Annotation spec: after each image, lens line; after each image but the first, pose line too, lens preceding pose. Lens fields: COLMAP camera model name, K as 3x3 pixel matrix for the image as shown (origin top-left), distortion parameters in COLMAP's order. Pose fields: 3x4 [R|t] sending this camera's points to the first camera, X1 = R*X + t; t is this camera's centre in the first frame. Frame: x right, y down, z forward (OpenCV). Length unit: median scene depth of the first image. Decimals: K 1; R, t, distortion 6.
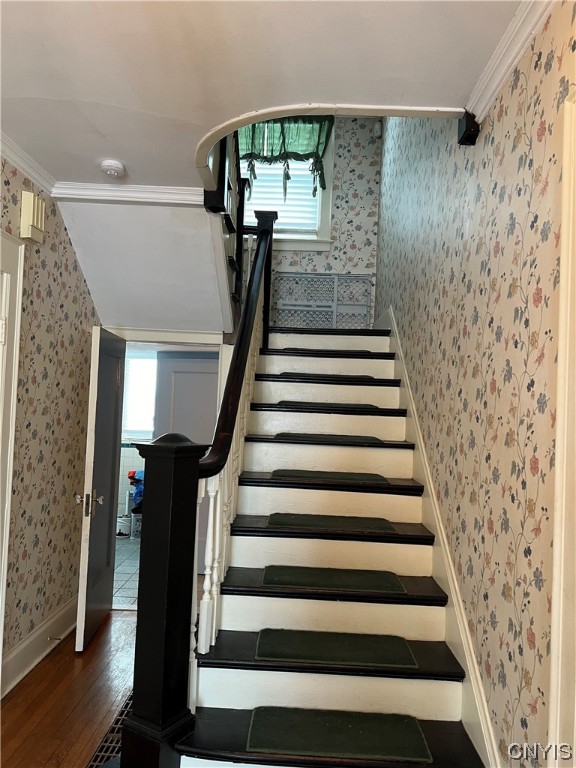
lens RADIAL K [[575.4, 0, 282.4], [0, 575.4, 386.2], [0, 0, 1]] dist [0.063450, -0.067470]
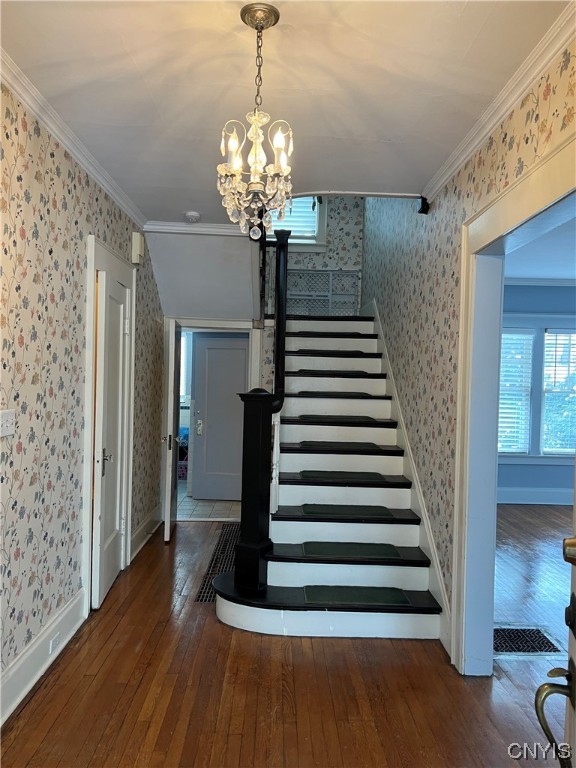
lens RADIAL K [[575.4, 0, 283.6], [0, 575.4, 384.0], [0, 0, 1]] dist [0.063450, -0.067470]
pose [[0.999047, -0.015886, 0.040644, -0.093191], [0.013844, 0.998651, 0.050039, -0.009553], [-0.041384, -0.049429, 0.997920, -0.398488]]
